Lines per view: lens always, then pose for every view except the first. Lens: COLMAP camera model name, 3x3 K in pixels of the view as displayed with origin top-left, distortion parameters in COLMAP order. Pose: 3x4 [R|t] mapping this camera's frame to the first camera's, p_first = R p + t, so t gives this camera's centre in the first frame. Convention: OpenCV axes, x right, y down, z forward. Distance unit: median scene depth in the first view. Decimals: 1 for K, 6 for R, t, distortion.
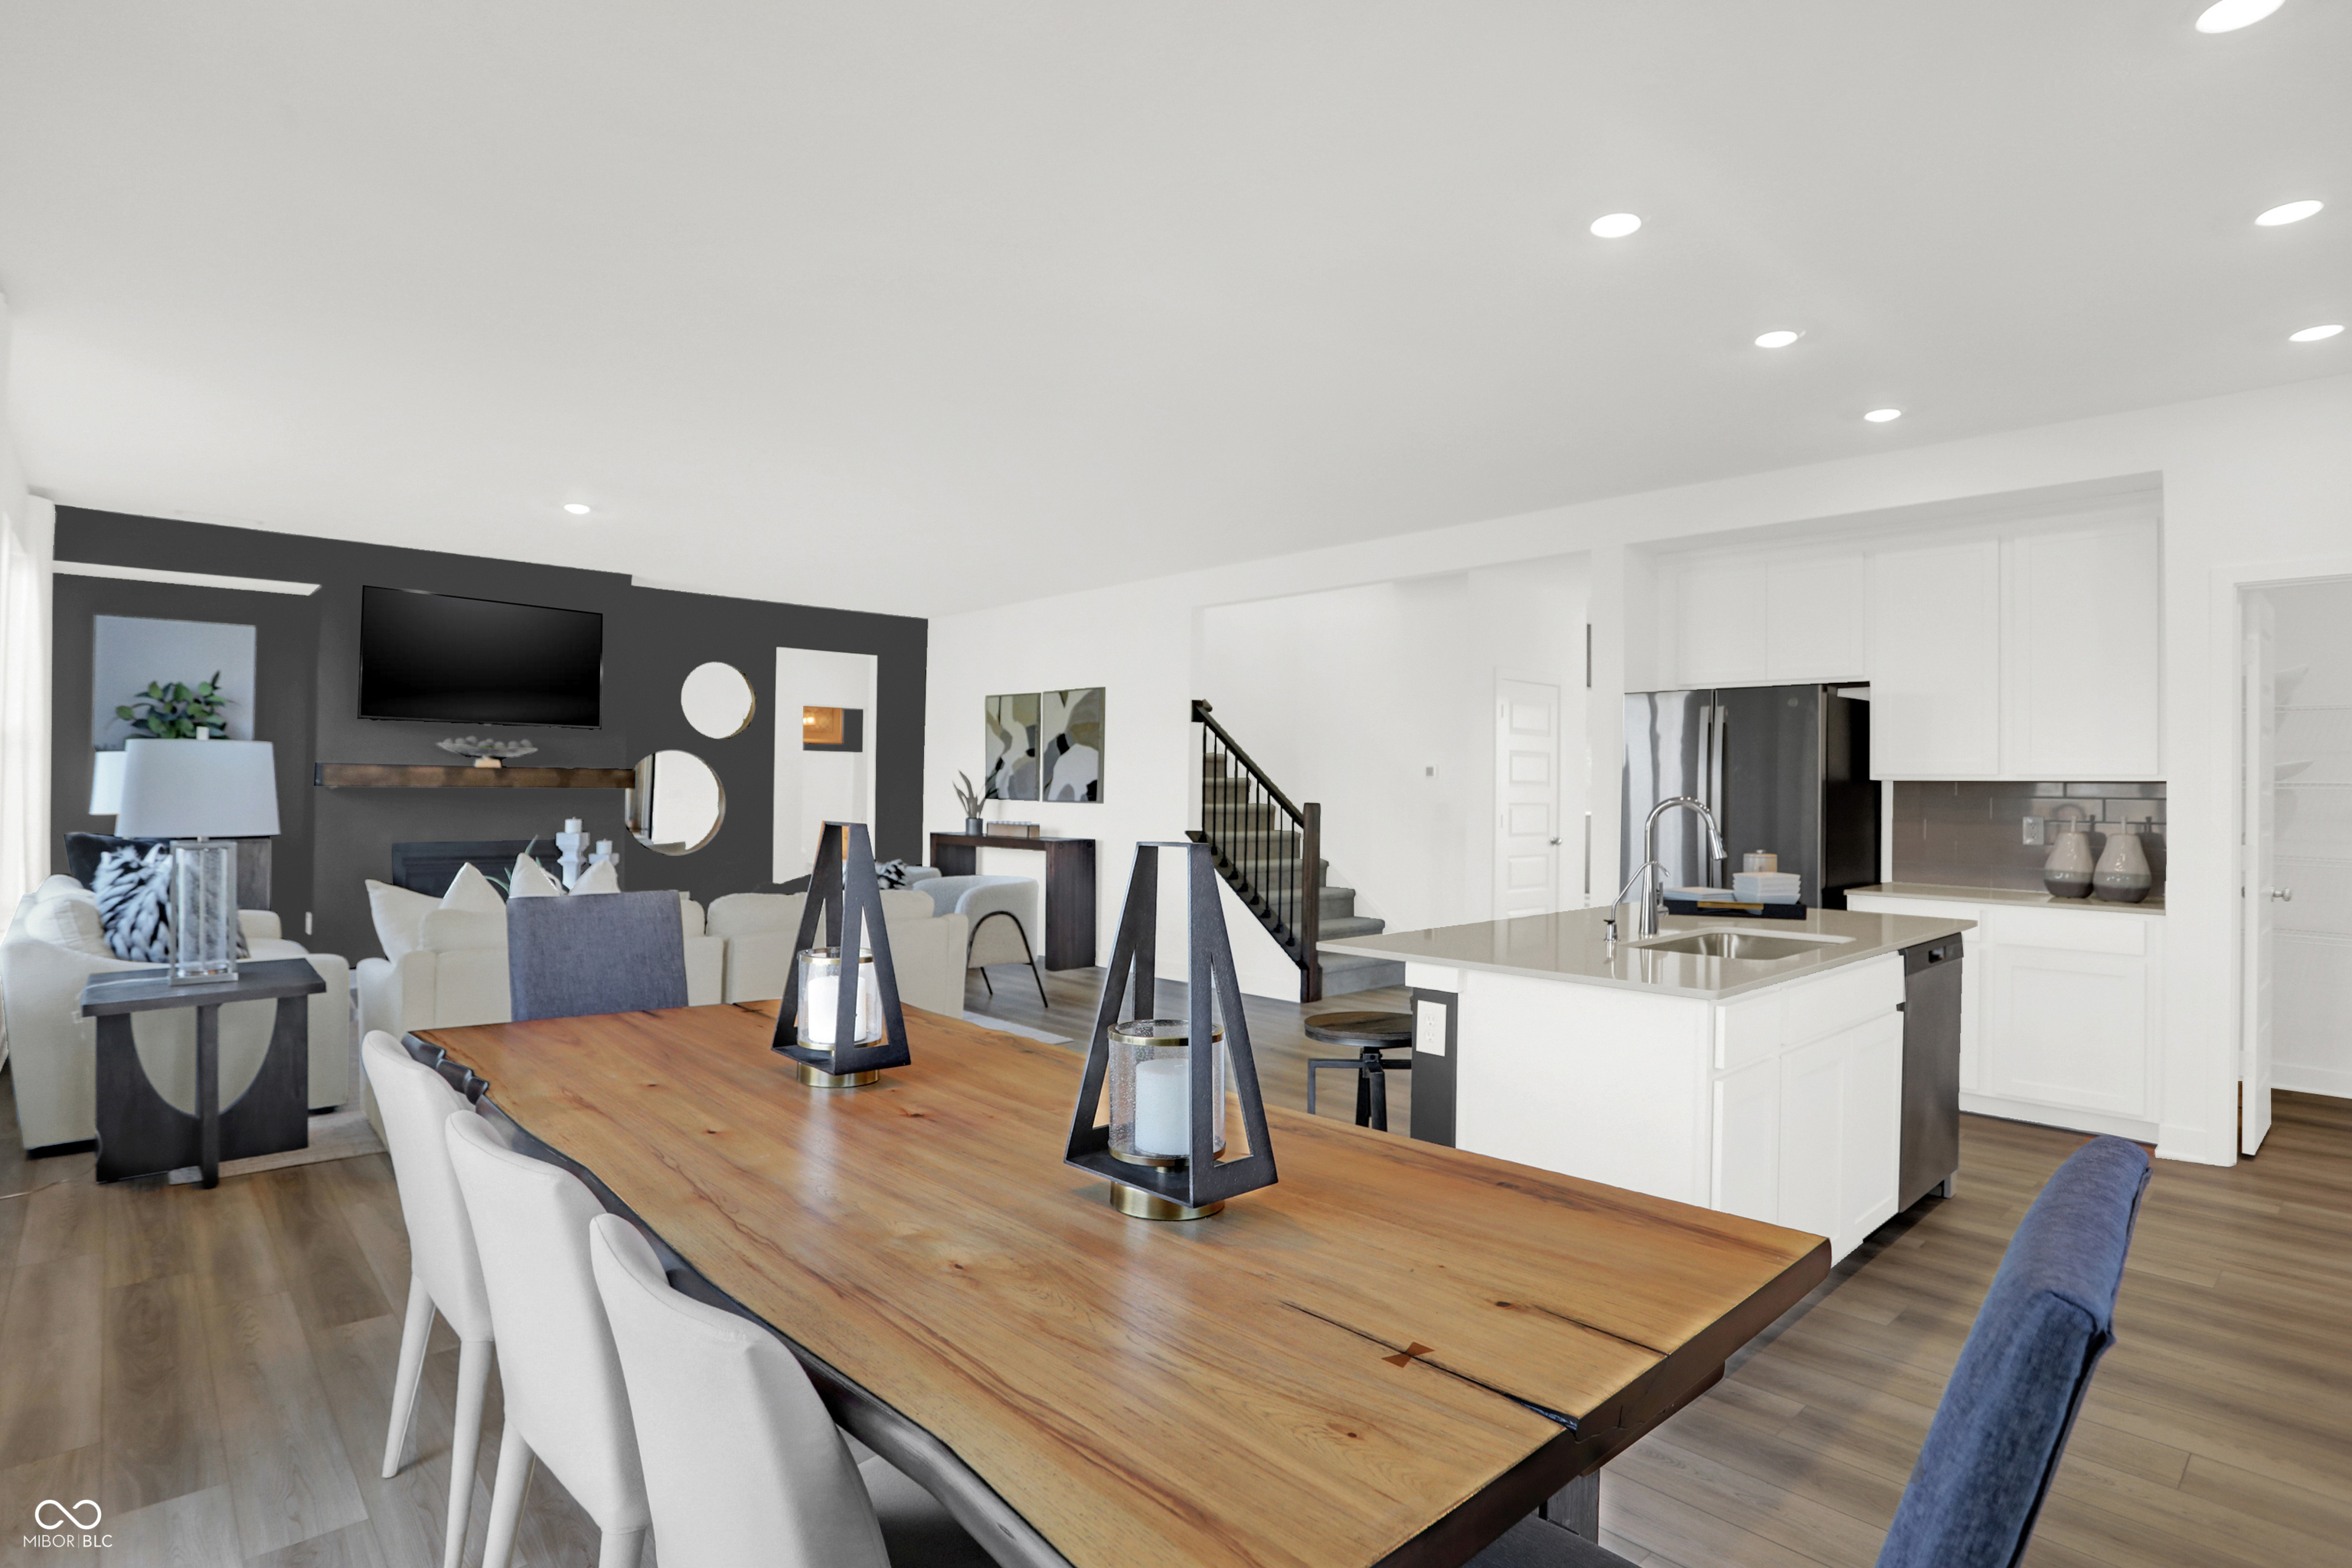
lens RADIAL K [[1167.3, 0, 1171.5], [0, 1167.3, 781.4], [0, 0, 1]] dist [-0.068043, 0.028435]
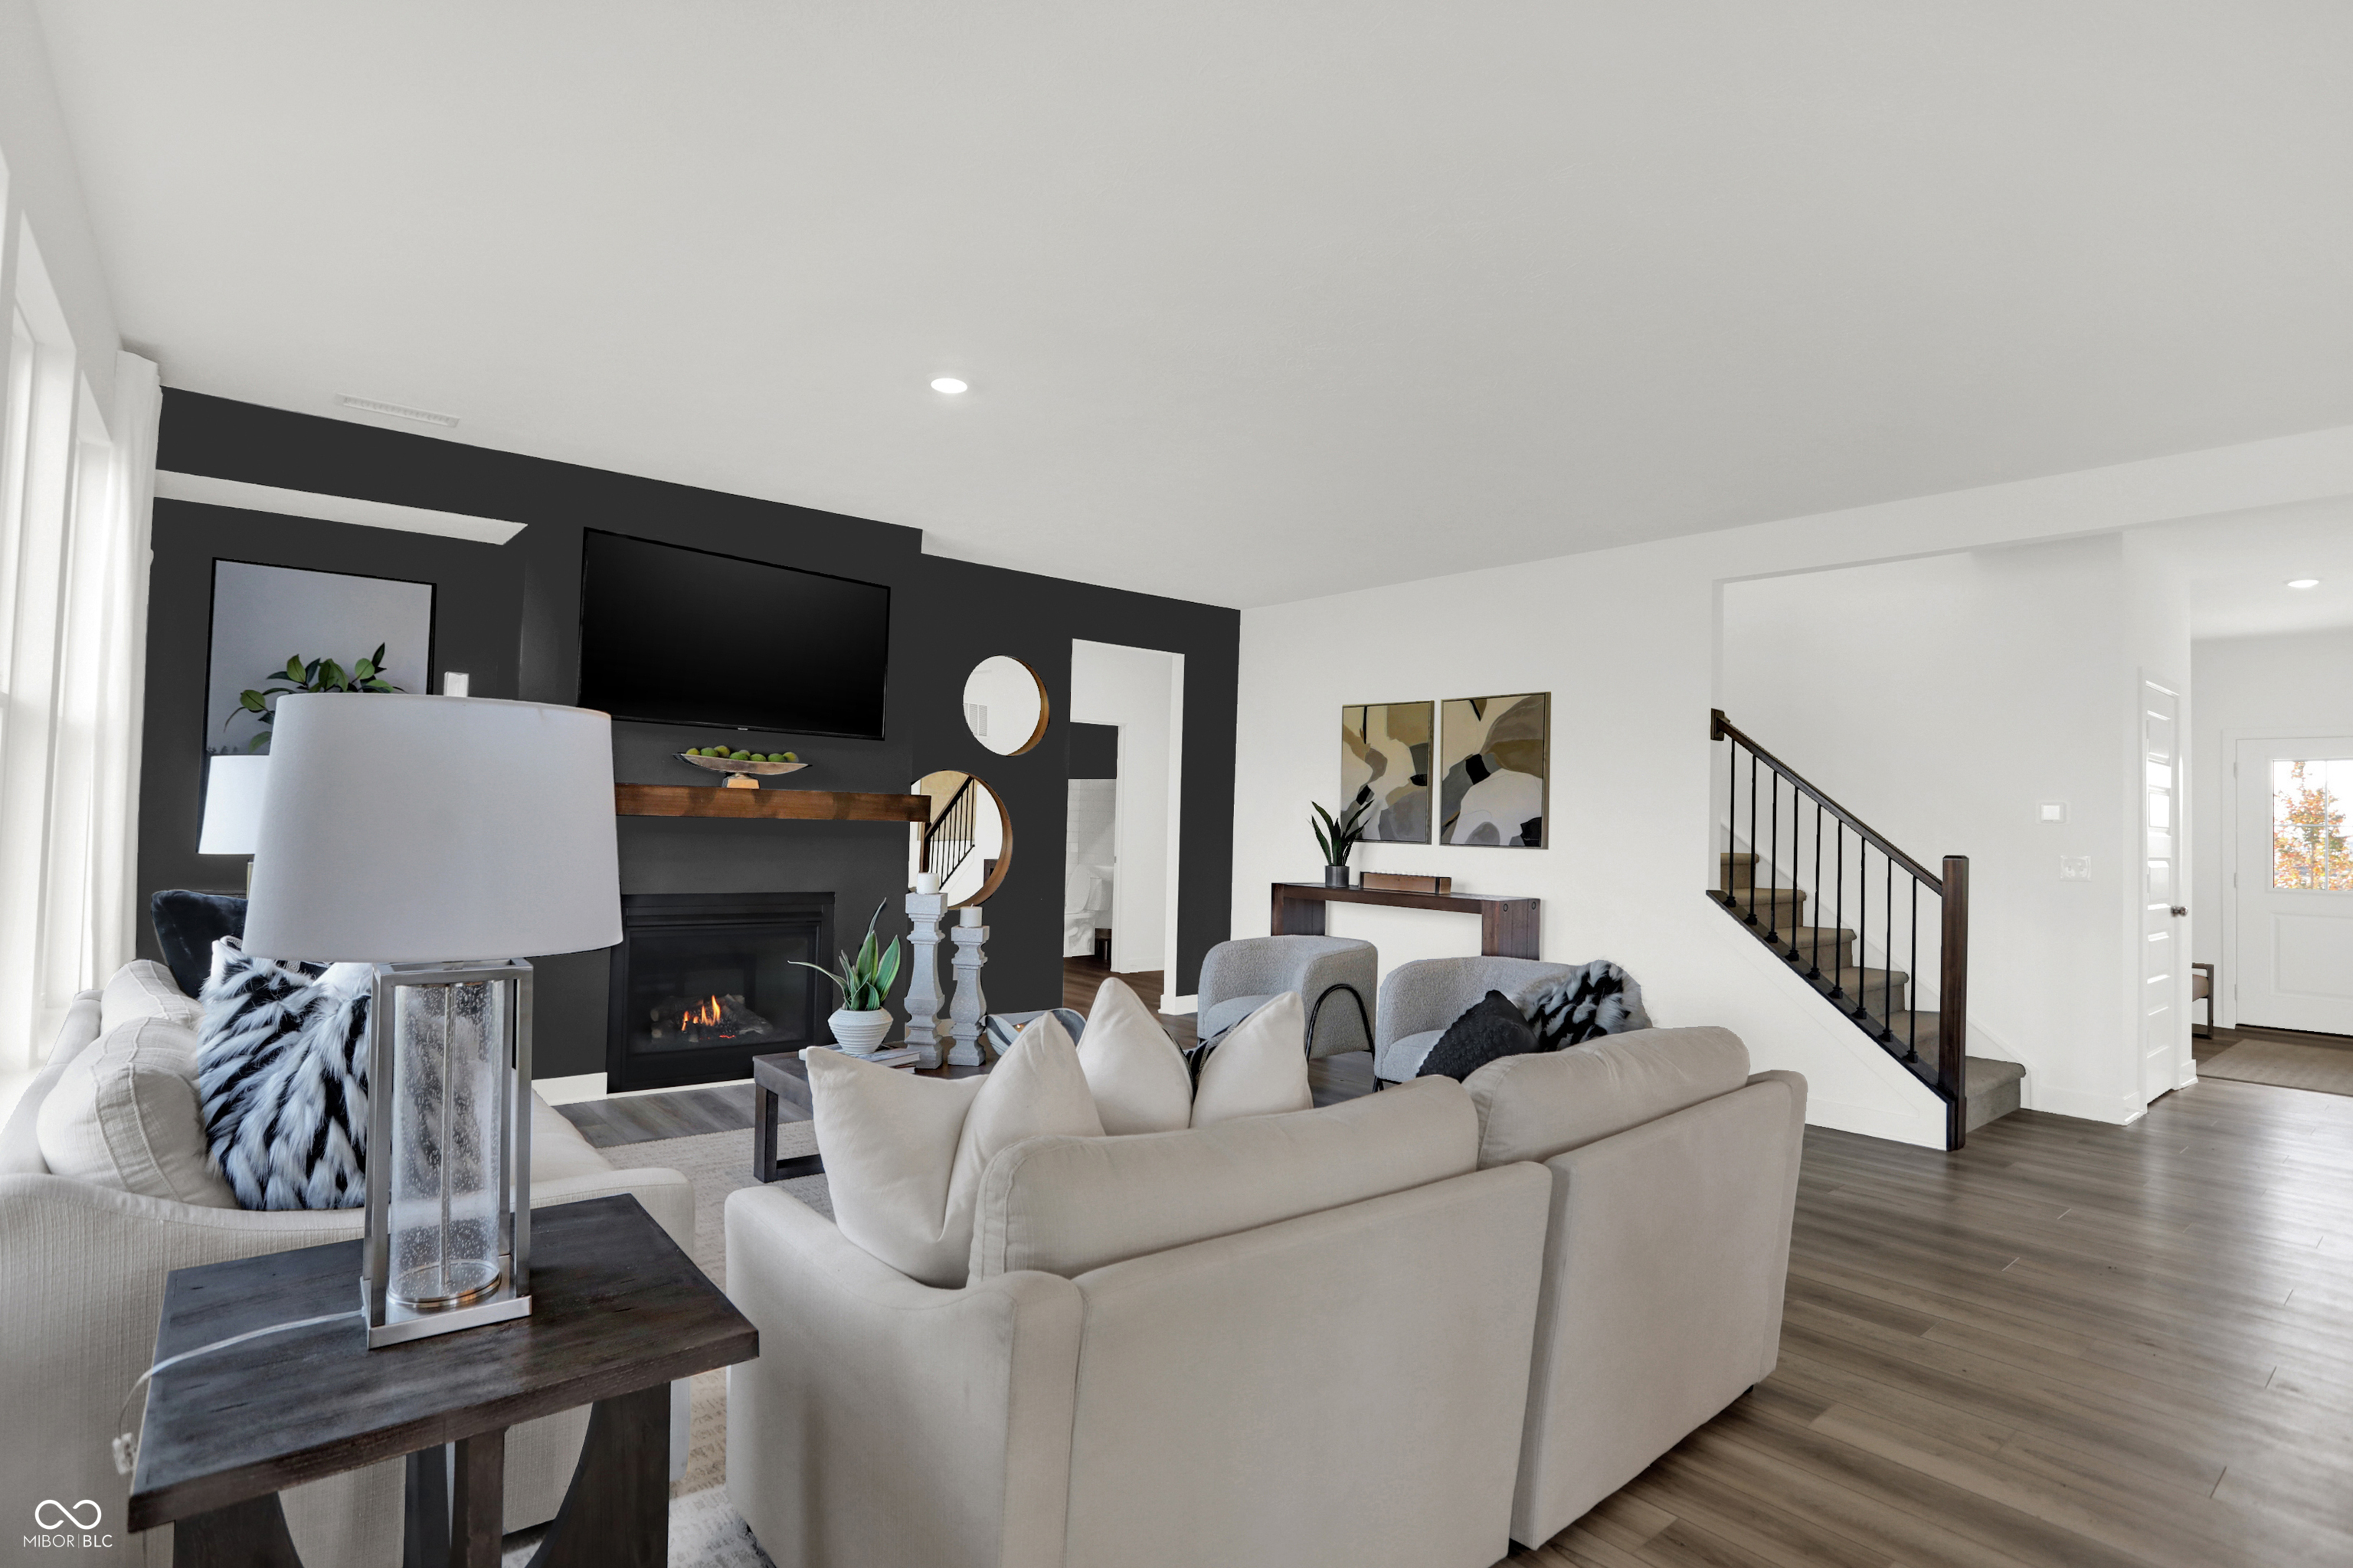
lens RADIAL K [[1183.3, 0, 1213.2], [0, 1183.3, 805.8], [0, 0, 1]] dist [-0.069278, 0.033945]
pose [[0.998728, 0.013954, -0.048459, -0.249590], [-0.014306, 0.999874, -0.006936, -0.000892], [0.048356, 0.007620, 0.998801, 0.264964]]
